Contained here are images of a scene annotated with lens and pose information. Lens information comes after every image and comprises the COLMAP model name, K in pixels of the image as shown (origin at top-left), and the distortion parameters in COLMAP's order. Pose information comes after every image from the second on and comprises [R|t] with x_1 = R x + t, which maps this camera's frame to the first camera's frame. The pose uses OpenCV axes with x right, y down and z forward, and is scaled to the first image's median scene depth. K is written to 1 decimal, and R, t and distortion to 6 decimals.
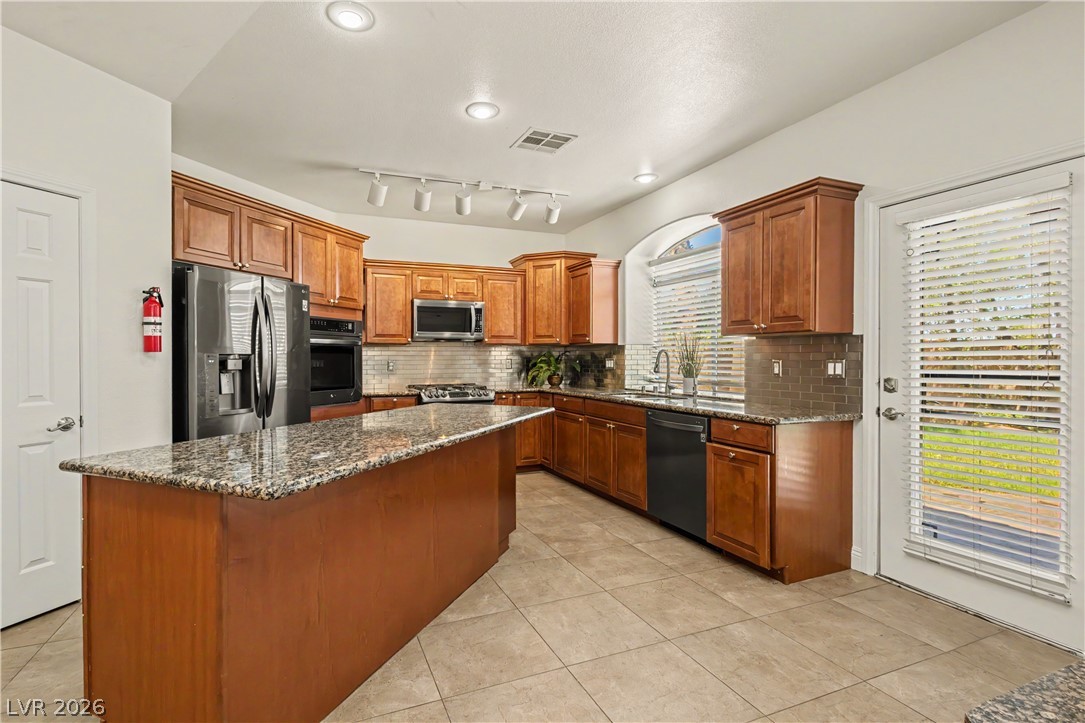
lens RADIAL K [[508.2, 0, 517.2], [0, 508.2, 360.4], [0, 0, 1]] dist [0.004247, -0.001216]
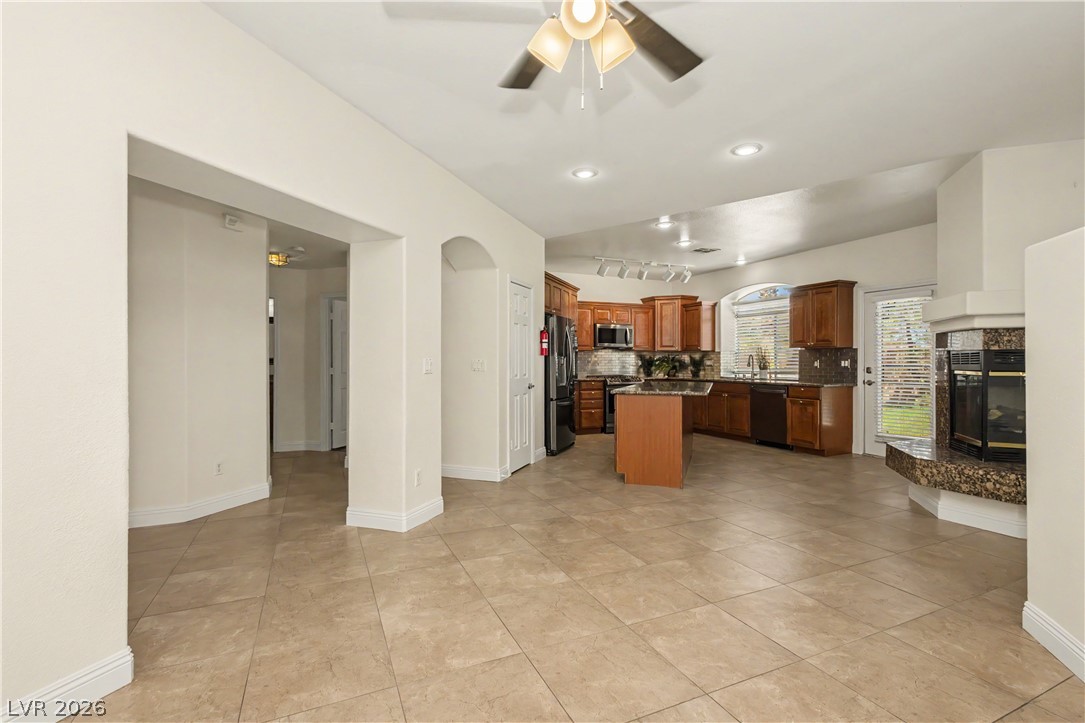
lens RADIAL K [[508.2, 0, 539.3], [0, 508.2, 360.7], [0, 0, 1]] dist [0.004247, -0.001216]
pose [[0.998323, 0.000951, 0.057886, -0.716612], [-0.000648, 0.999986, -0.005253, 0.014719], [-0.057890, 0.005206, 0.998309, -0.976869]]
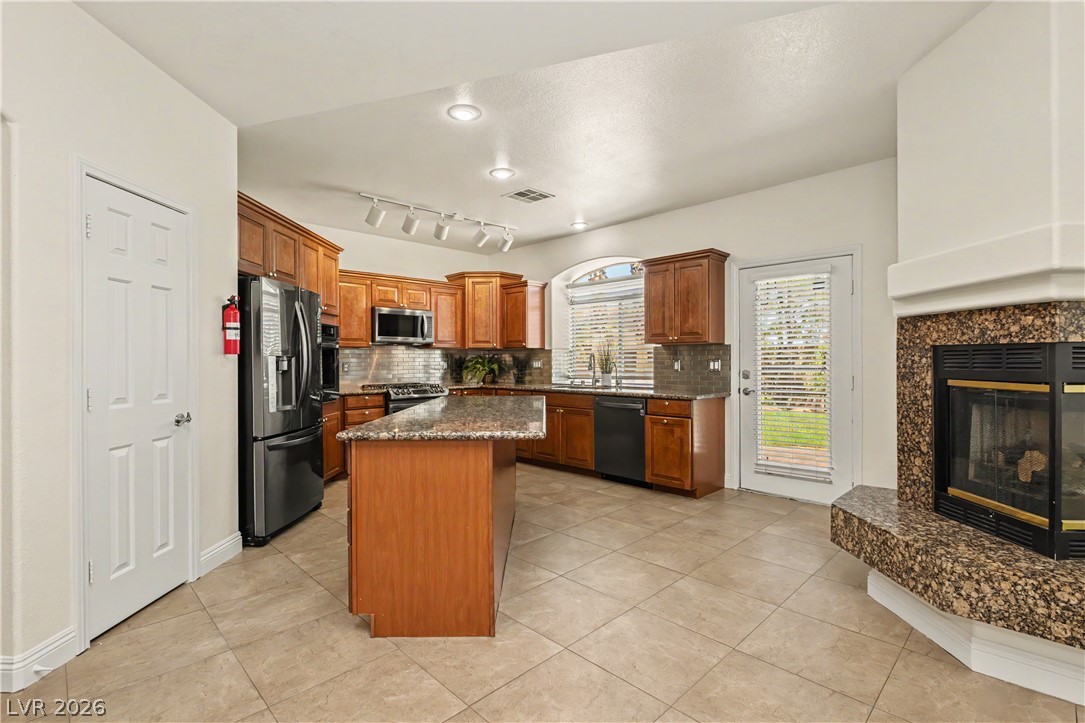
lens RADIAL K [[508.2, 0, 543.0], [0, 508.2, 360.6], [0, 0, 1]] dist [0.004247, -0.001216]
pose [[0.920256, -0.003450, 0.391302, -0.439431], [0.005672, 0.999974, -0.004522, 0.004763], [-0.391276, 0.006381, 0.920251, -0.232680]]
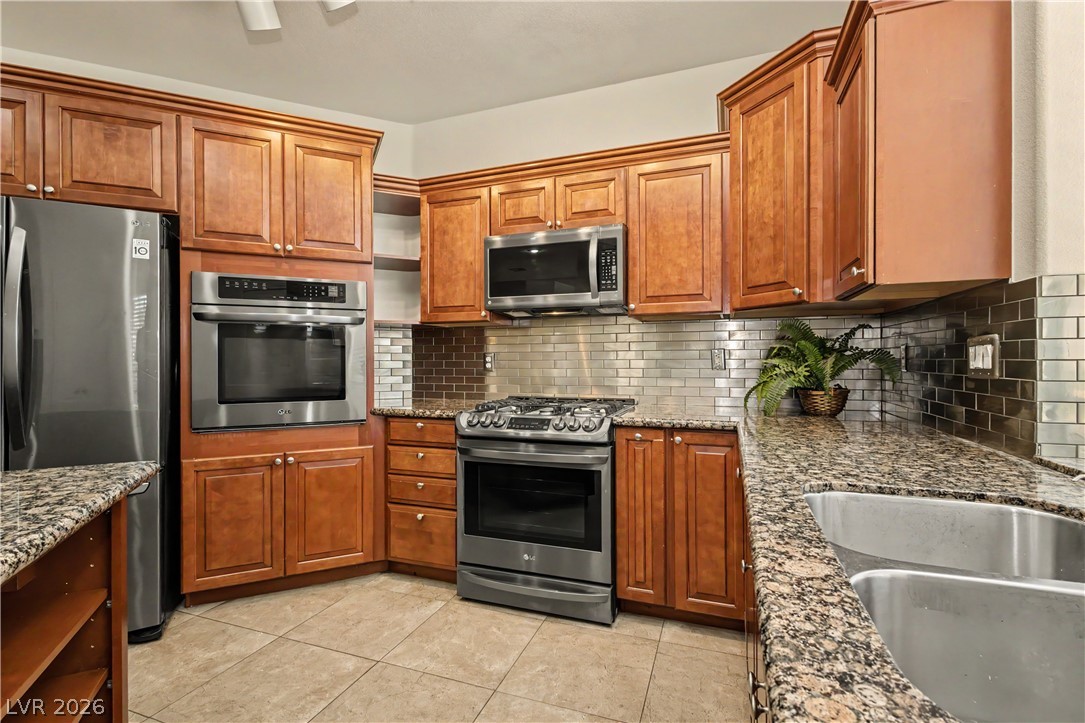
lens RADIAL K [[508.2, 0, 516.1], [0, 508.2, 360.3], [0, 0, 1]] dist [0.004247, -0.001216]
pose [[0.733662, 0.003121, -0.679508, 0.279542], [-0.001791, 0.999995, 0.002659, 0.011569], [0.679513, -0.000733, 0.733663, 0.945118]]
